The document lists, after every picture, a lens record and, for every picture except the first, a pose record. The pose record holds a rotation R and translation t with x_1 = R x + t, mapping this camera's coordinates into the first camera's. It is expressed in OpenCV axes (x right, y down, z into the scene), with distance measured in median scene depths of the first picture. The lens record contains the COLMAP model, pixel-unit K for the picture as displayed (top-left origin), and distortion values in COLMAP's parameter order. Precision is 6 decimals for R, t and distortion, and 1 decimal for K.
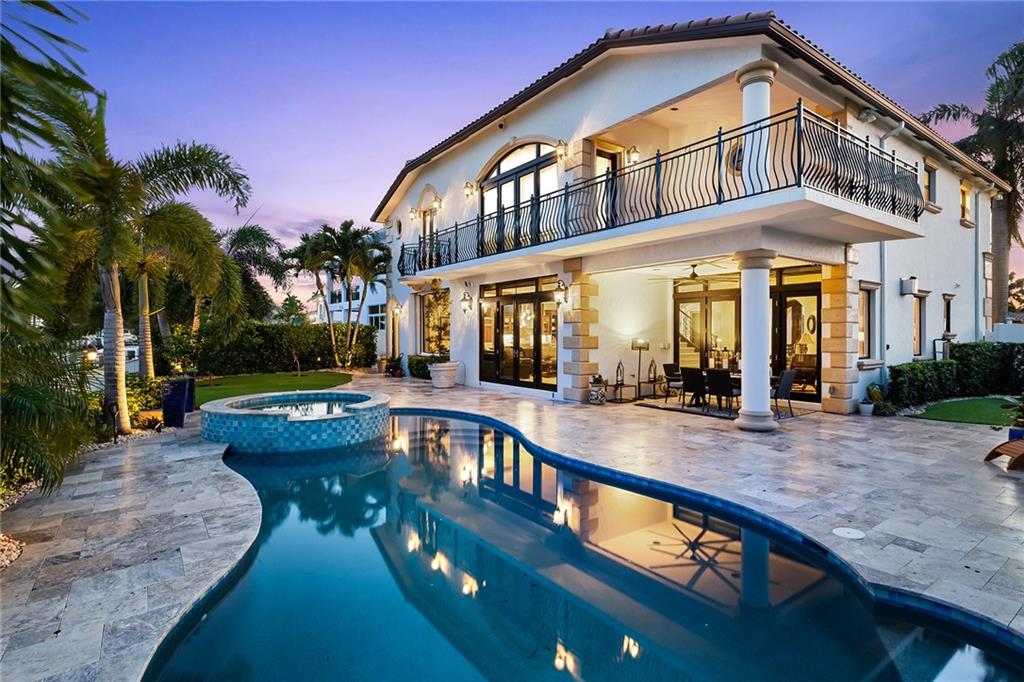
lens RADIAL K [[510.1, 0, 513.6], [0, 510.1, 334.0], [0, 0, 1]] dist [0.013369, -0.009663]
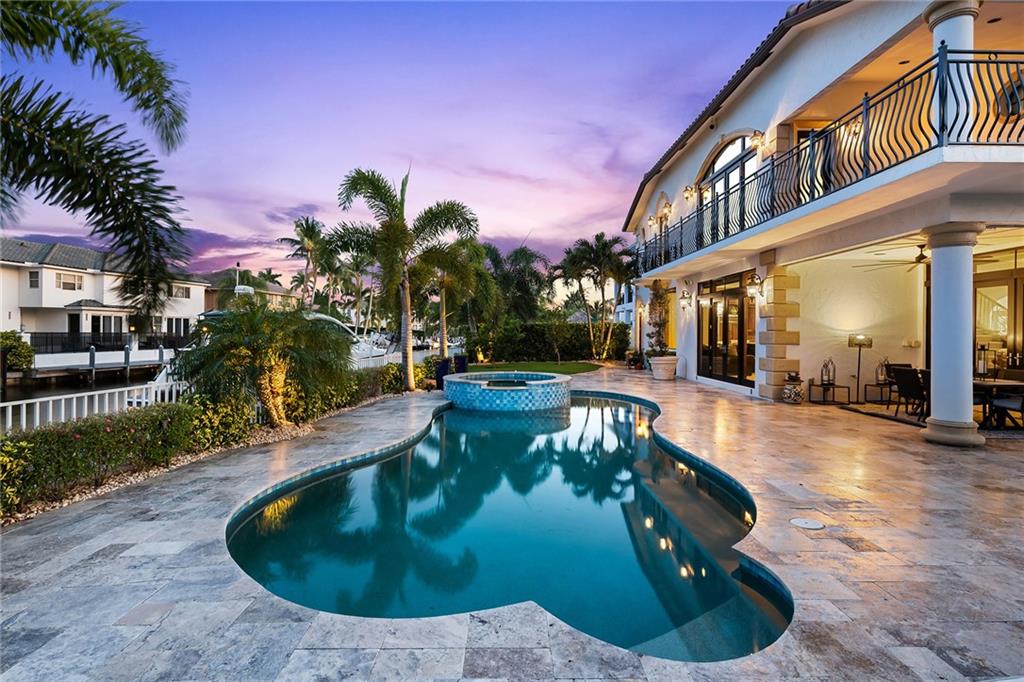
lens RADIAL K [[484.9, 0, 512.0], [0, 484.9, 334.3], [0, 0, 1]] dist [0.008994, -0.005245]
pose [[0.811934, 0.005201, -0.583726, 0.257693], [-0.004703, 0.999986, 0.002369, 0.010147], [0.583731, 0.000822, 0.811947, -0.028448]]
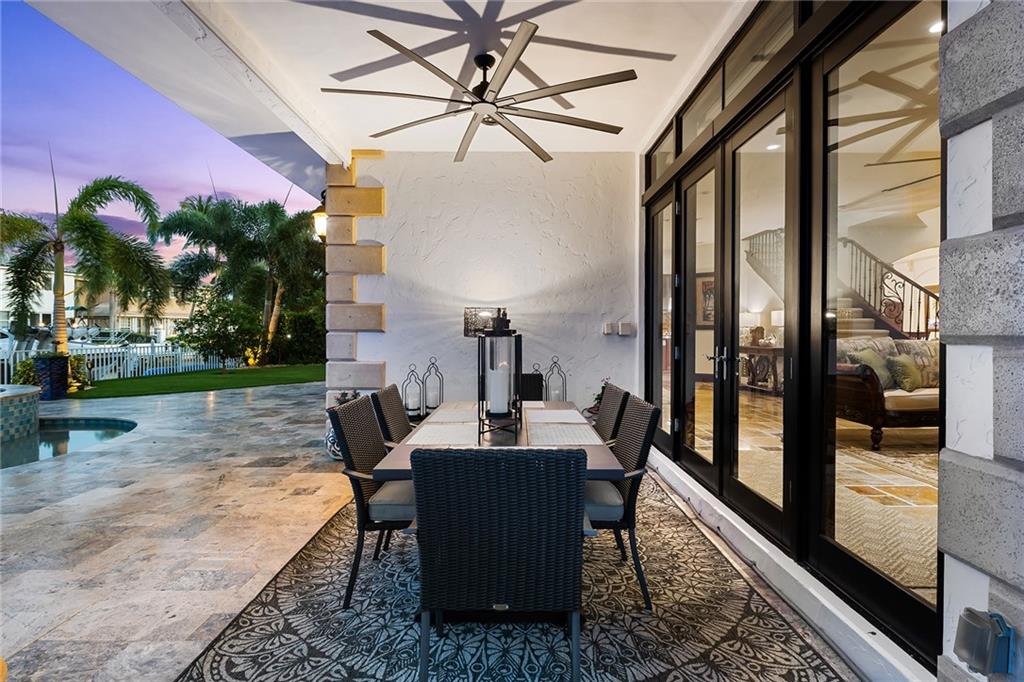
lens RADIAL K [[510.1, 0, 513.6], [0, 510.1, 334.0], [0, 0, 1]] dist [0.013369, -0.009663]
pose [[0.811013, 0.003110, -0.585019, 0.516832], [-0.002506, 0.999995, 0.001843, 0.029707], [0.585022, -0.000028, 0.811017, 0.706398]]
